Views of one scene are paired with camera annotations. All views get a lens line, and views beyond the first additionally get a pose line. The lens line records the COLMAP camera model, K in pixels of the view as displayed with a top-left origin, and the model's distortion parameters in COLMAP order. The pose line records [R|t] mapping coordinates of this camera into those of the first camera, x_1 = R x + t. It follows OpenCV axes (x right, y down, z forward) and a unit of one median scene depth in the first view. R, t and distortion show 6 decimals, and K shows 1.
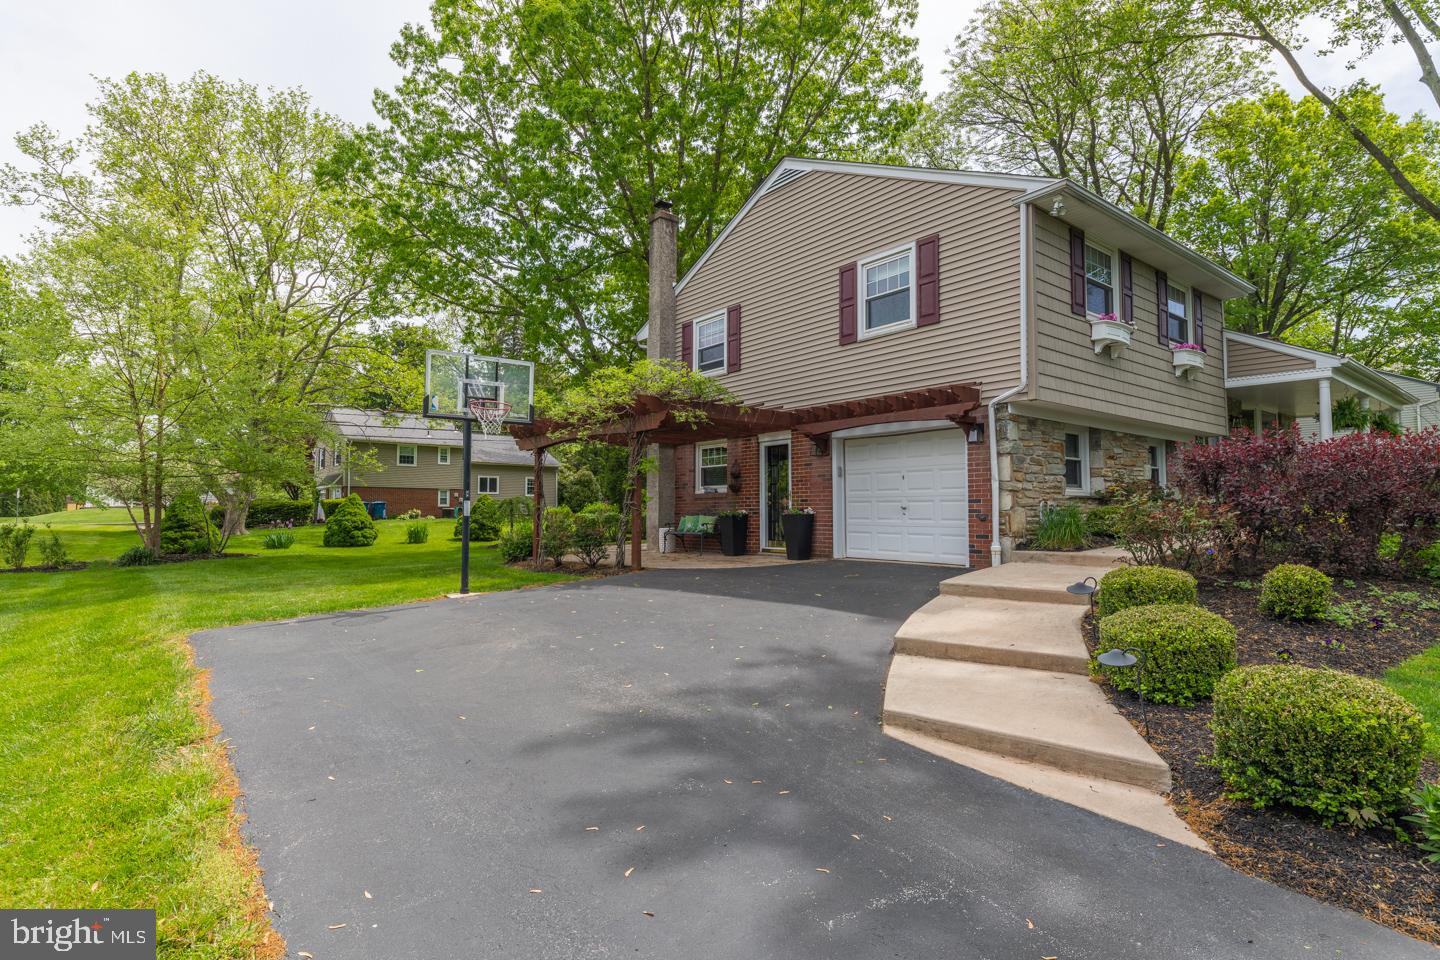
lens RADIAL K [[741.6, 0, 721.5], [0, 741.6, 484.8], [0, 0, 1]] dist [-0.000791, 0.000122]
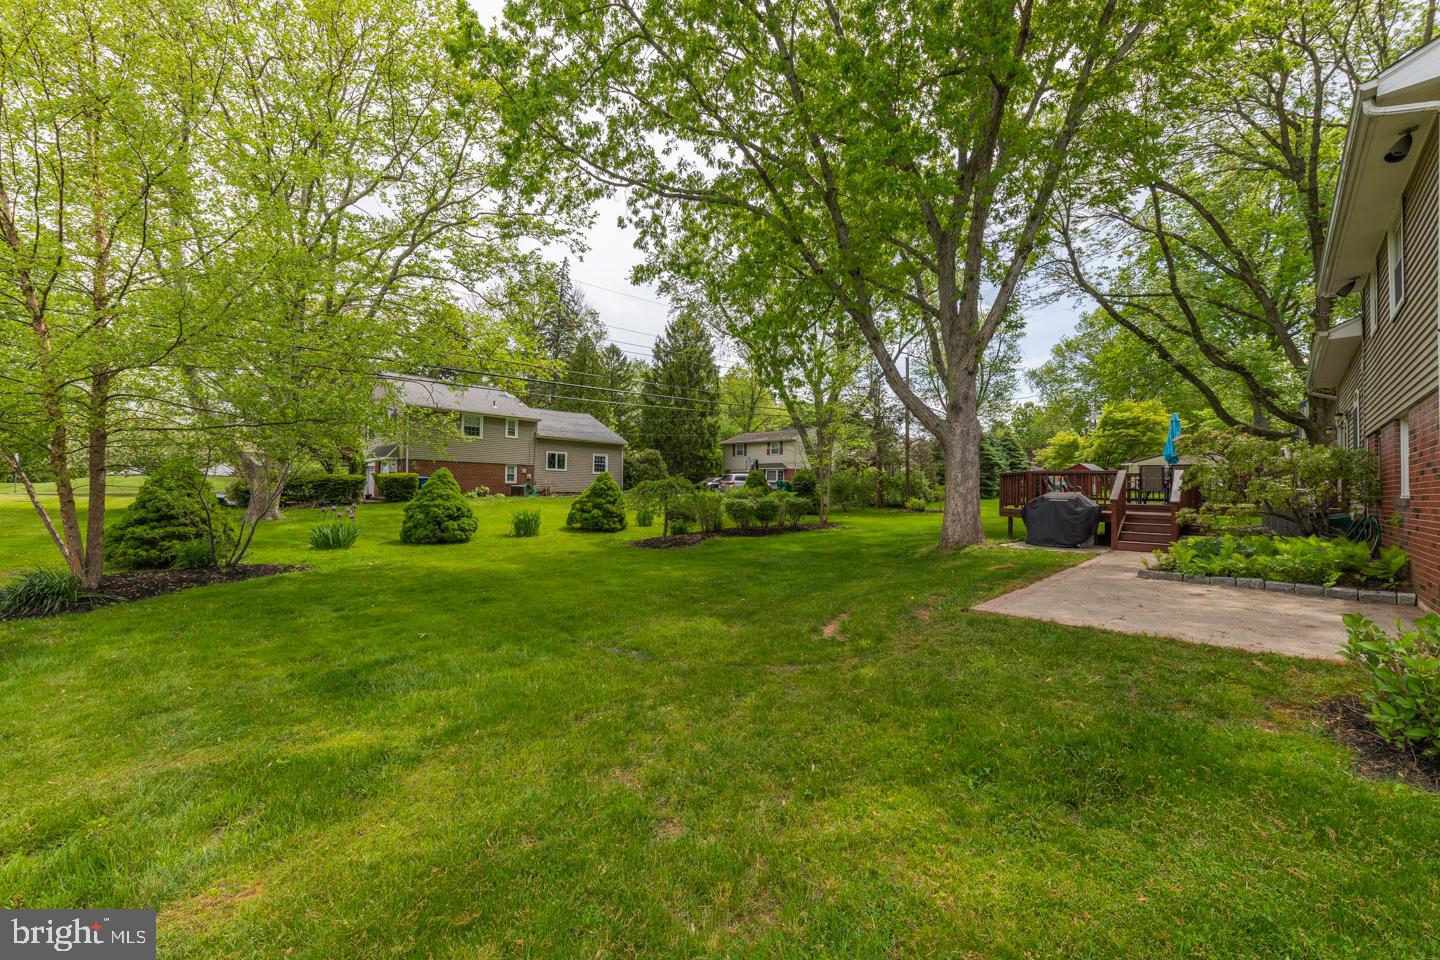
lens RADIAL K [[561.2, 0, 717.0], [0, 561.2, 479.6], [0, 0, 1]] dist [0.016927, 0.000032]
pose [[0.995864, 0.016210, 0.089399, -0.220760], [-0.018353, 0.999562, 0.023203, 0.004085], [-0.088984, -0.024748, 0.995726, 0.339805]]
